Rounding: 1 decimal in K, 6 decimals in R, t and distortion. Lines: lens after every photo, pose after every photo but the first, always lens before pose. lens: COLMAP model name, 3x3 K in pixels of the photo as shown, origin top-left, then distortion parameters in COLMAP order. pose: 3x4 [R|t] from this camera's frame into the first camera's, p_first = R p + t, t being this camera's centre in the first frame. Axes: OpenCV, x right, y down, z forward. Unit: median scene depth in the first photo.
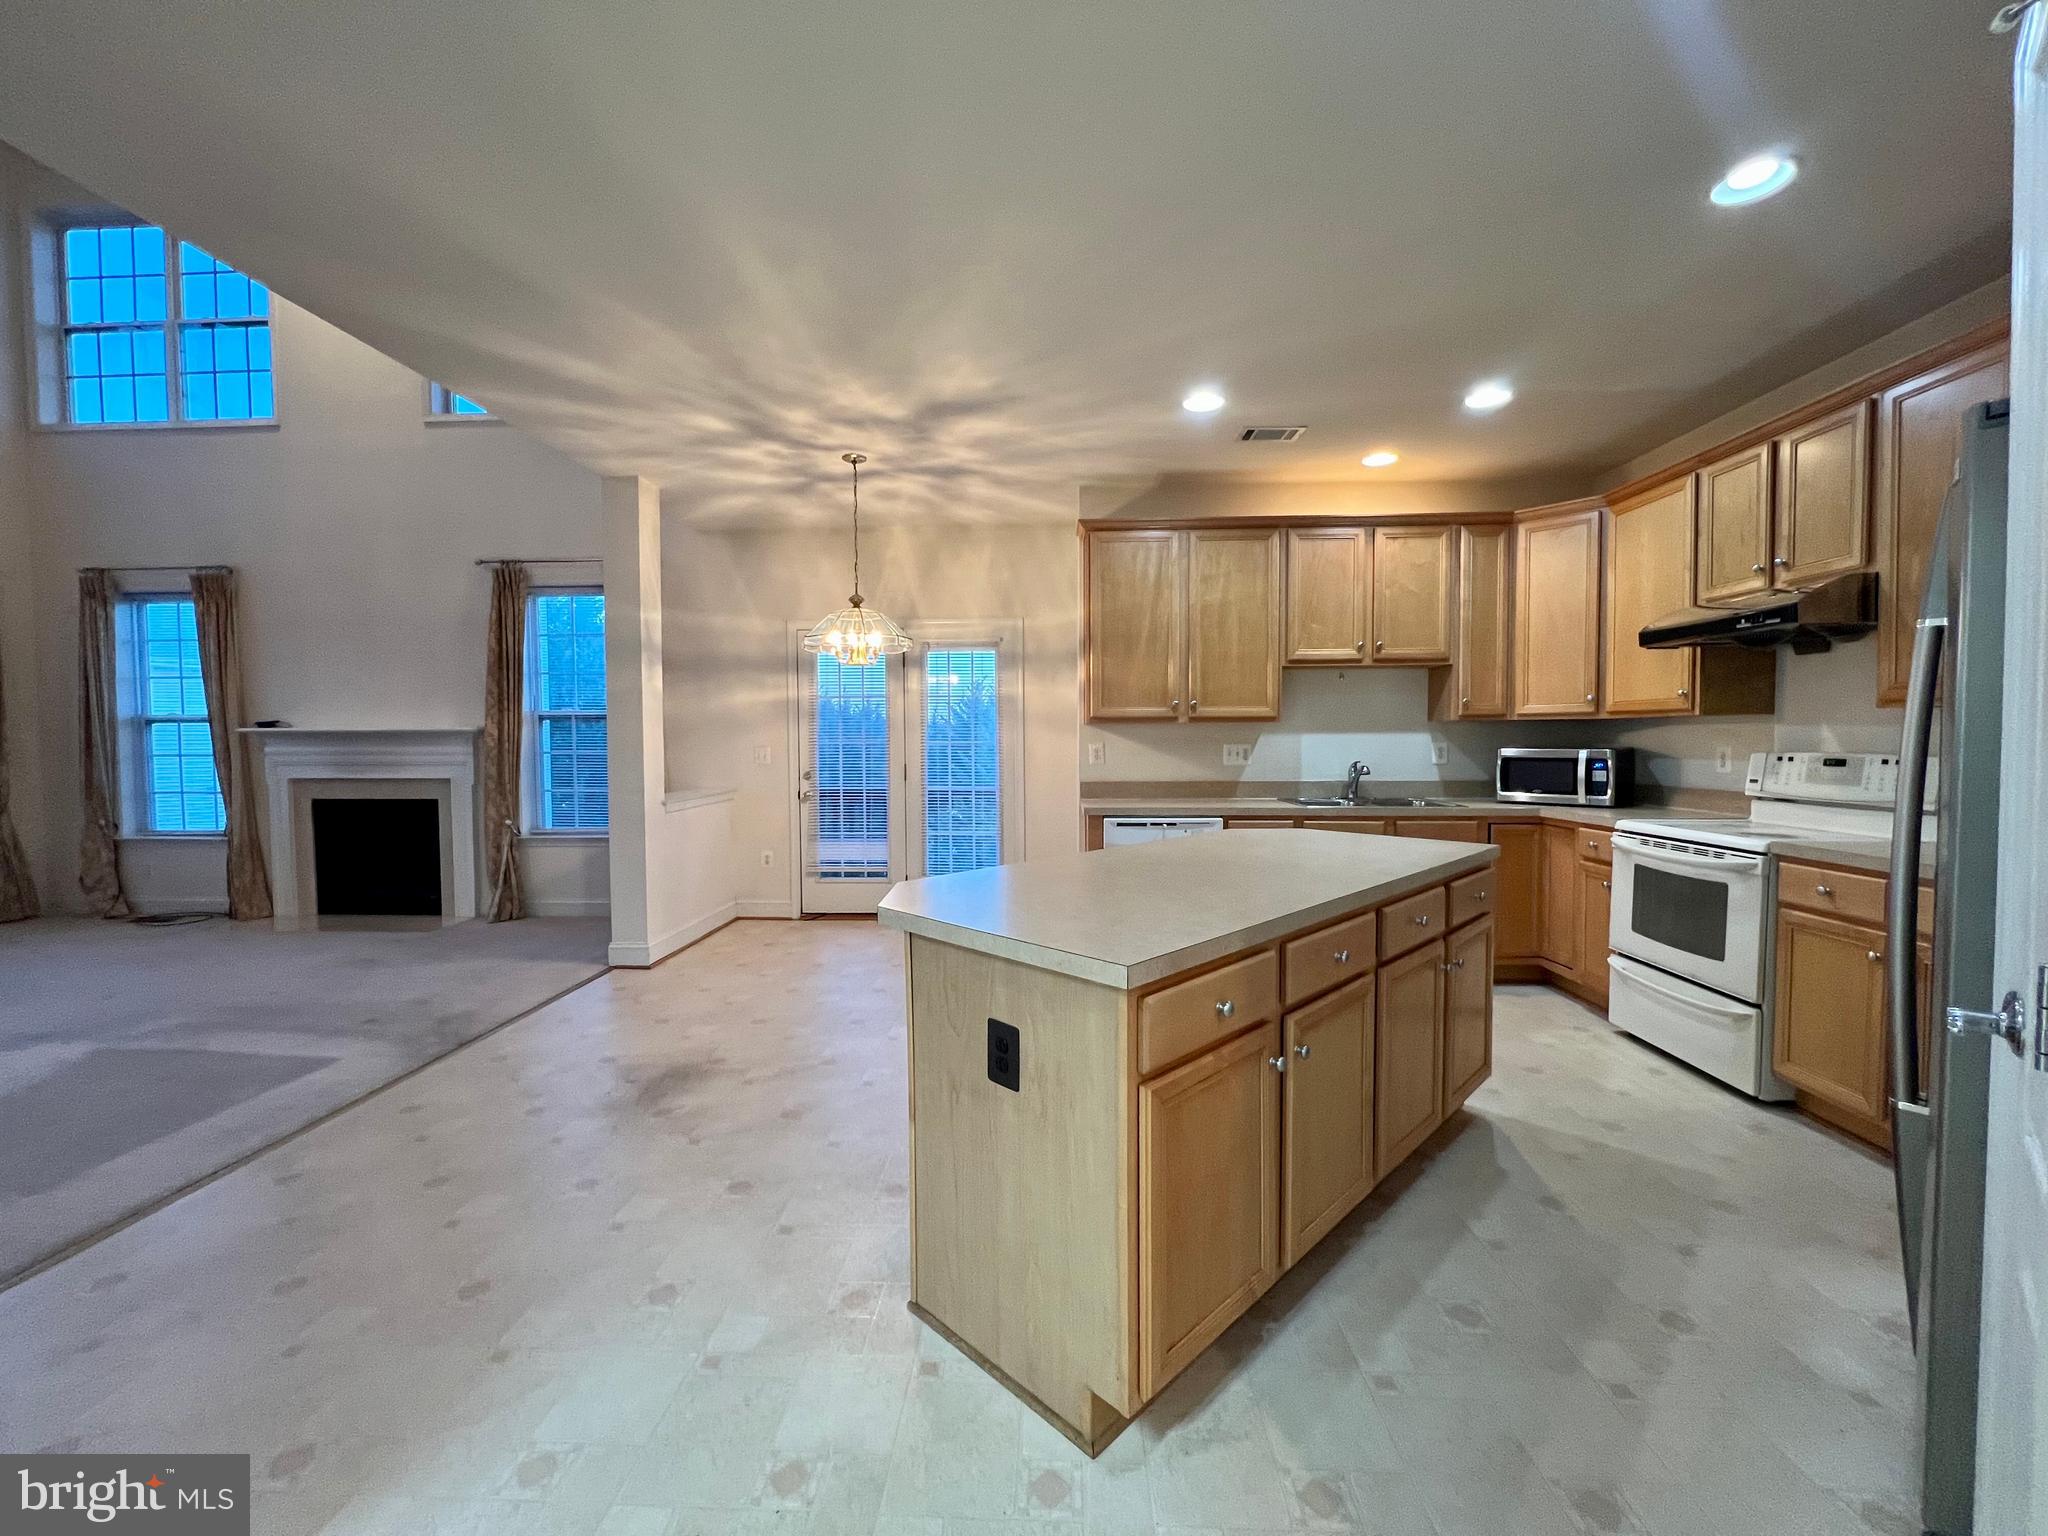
lens RADIAL K [[824.6, 0, 1018.7], [0, 824.6, 765.8], [0, 0, 1]] dist [0.001267, 0.000269]
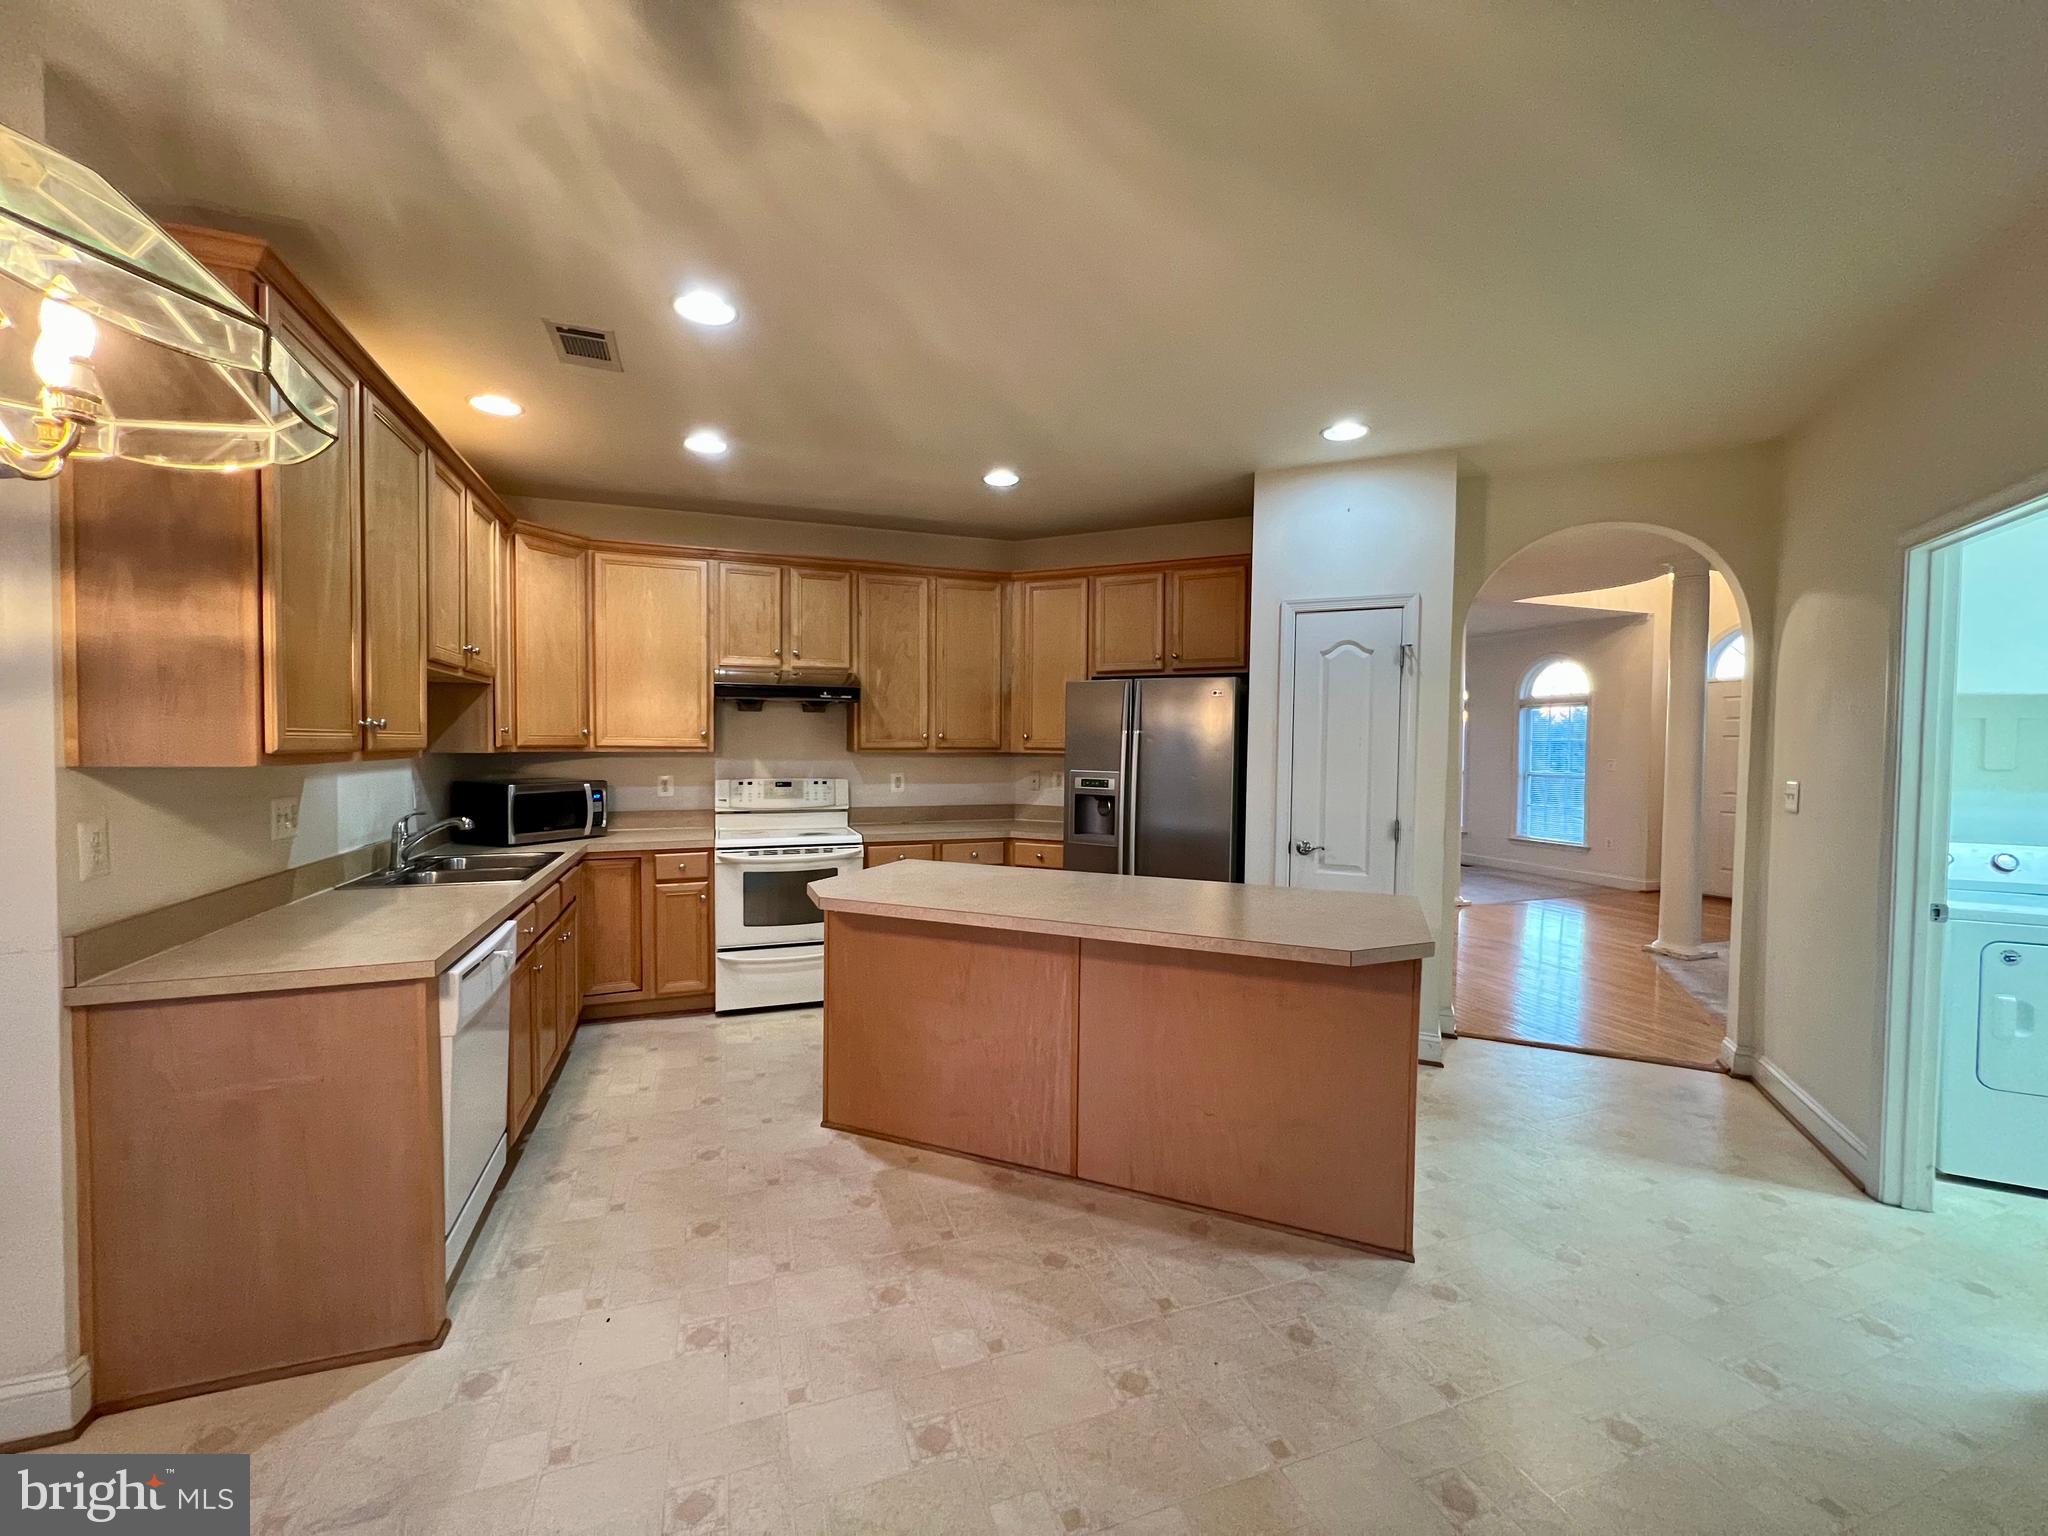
lens RADIAL K [[824.6, 0, 1018.7], [0, 824.6, 765.8], [0, 0, 1]] dist [0.001267, 0.000269]
pose [[-0.388799, -0.022455, 0.921049, -0.562456], [0.026215, 0.999029, 0.035422, -0.075410], [-0.920950, 0.037918, -0.387832, 1.098723]]
